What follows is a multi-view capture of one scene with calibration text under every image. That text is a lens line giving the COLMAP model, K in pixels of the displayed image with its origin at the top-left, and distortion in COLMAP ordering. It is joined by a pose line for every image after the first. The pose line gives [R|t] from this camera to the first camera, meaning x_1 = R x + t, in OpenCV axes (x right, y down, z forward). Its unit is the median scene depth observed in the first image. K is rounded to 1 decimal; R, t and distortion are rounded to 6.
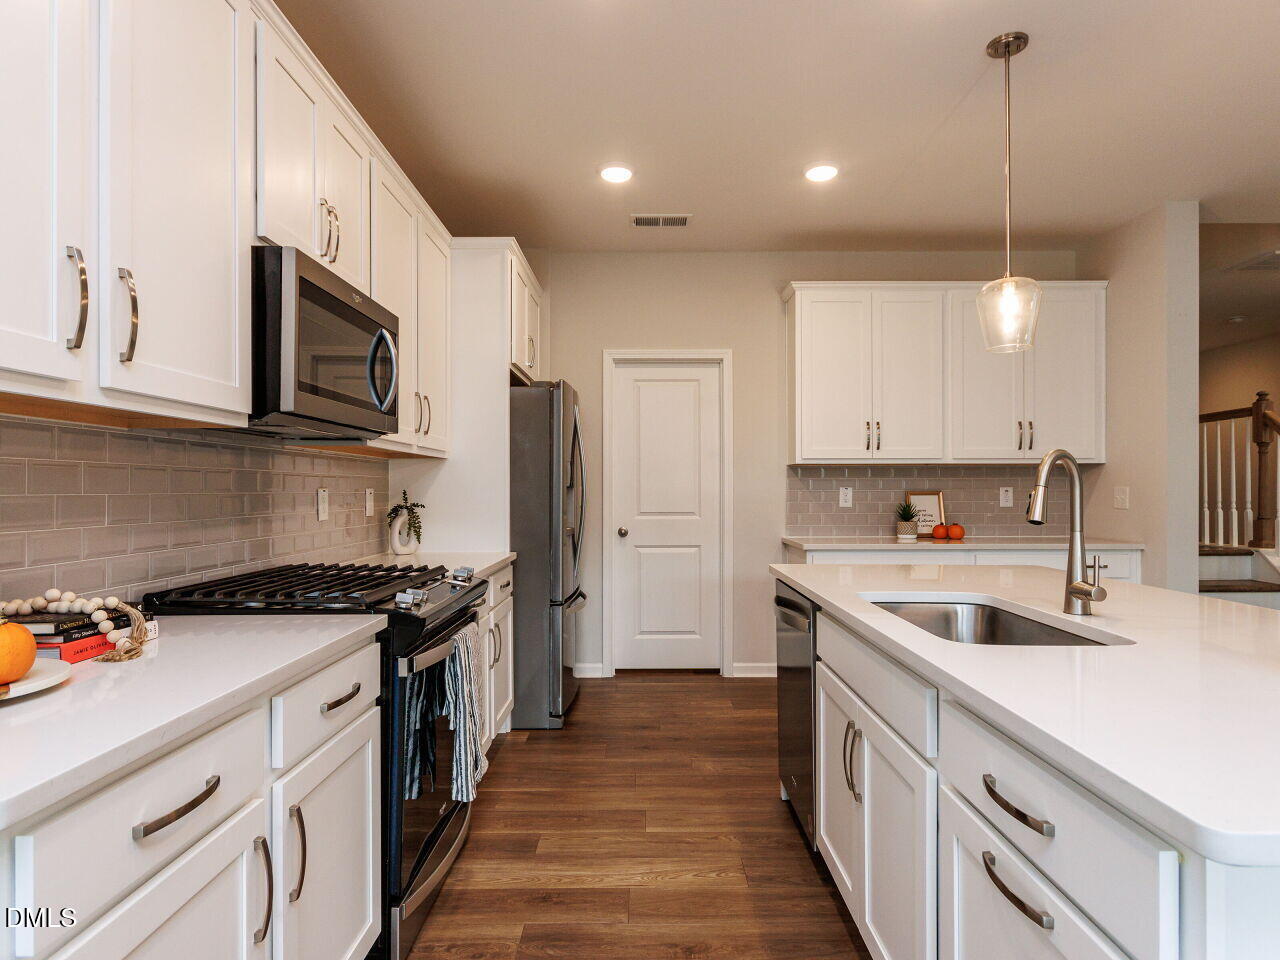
lens RADIAL K [[728.7, 0, 645.7], [0, 728.7, 487.6], [0, 0, 1]] dist [0.006773, -0.003777]
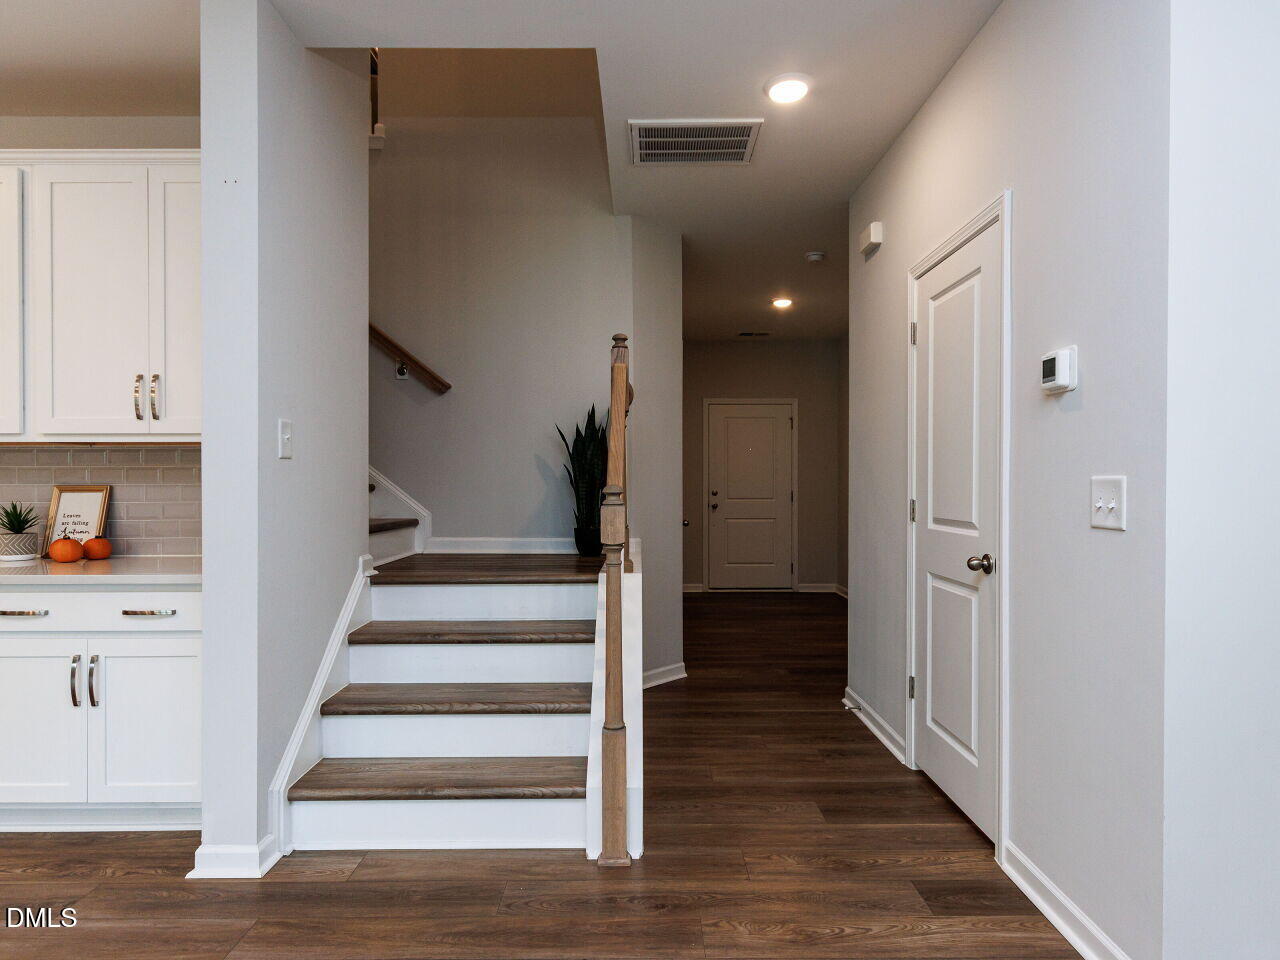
lens RADIAL K [[728.7, 0, 642.5], [0, 728.7, 485.6], [0, 0, 1]] dist [0.006773, -0.003777]
pose [[0.999974, -0.001363, 0.007095, 1.142248], [0.001327, 0.999986, 0.005088, 0.002452], [-0.007102, -0.005078, 0.999962, 0.452124]]
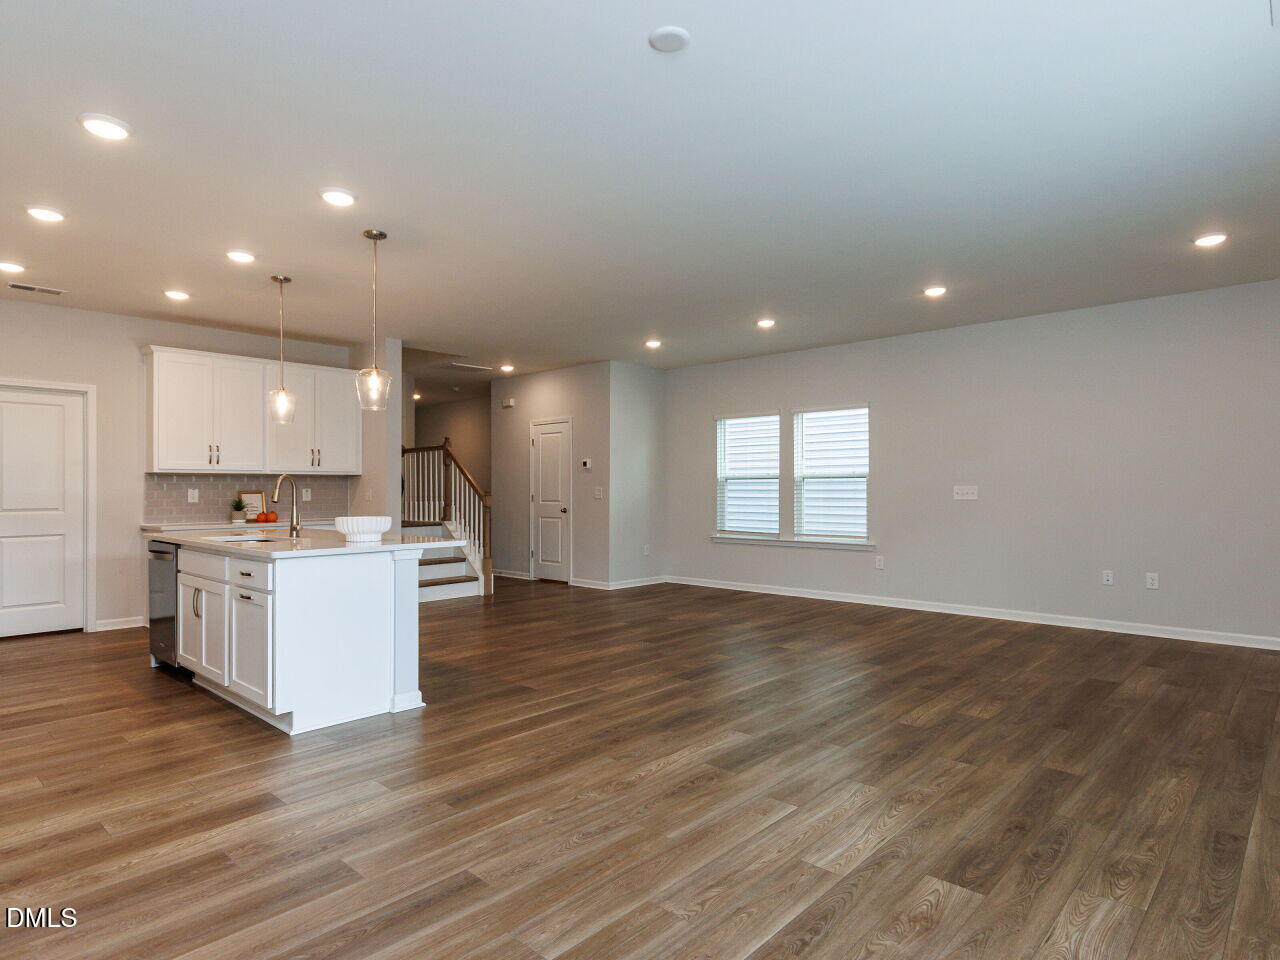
lens RADIAL K [[728.7, 0, 642.7], [0, 728.7, 484.7], [0, 0, 1]] dist [0.006773, -0.003777]
pose [[0.680759, 0.002975, 0.732502, -0.232865], [0.001021, 0.999987, -0.005011, -0.000362], [-0.732507, 0.004159, 0.680747, -0.829452]]
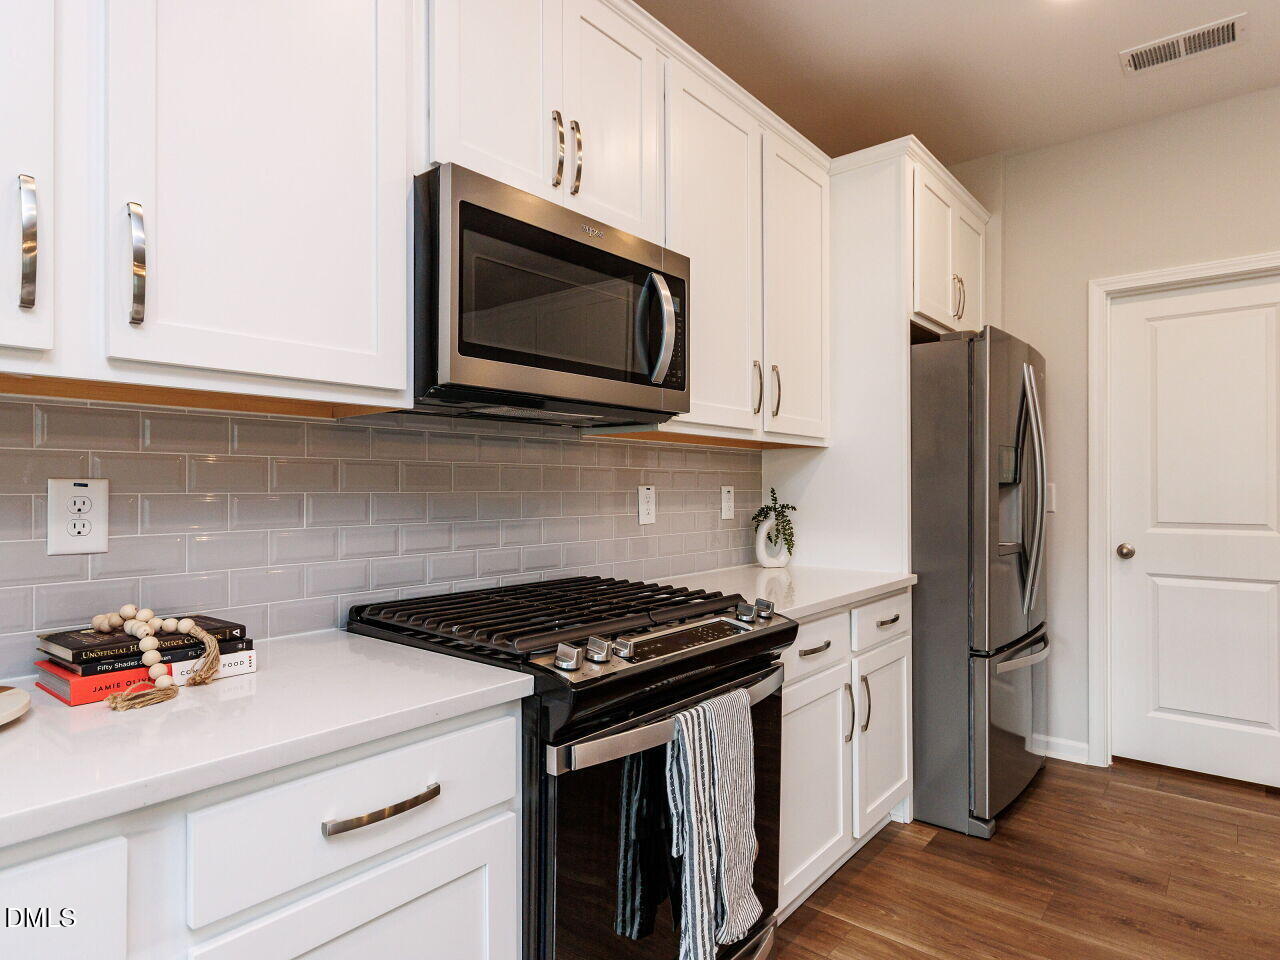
lens RADIAL K [[728.7, 0, 644.5], [0, 728.7, 487.2], [0, 0, 1]] dist [0.006773, -0.003777]
pose [[0.770630, -0.003106, -0.637275, 0.072999], [0.003985, 0.999992, -0.000055, 0.001946], [0.637270, -0.002497, 0.770636, 0.278318]]
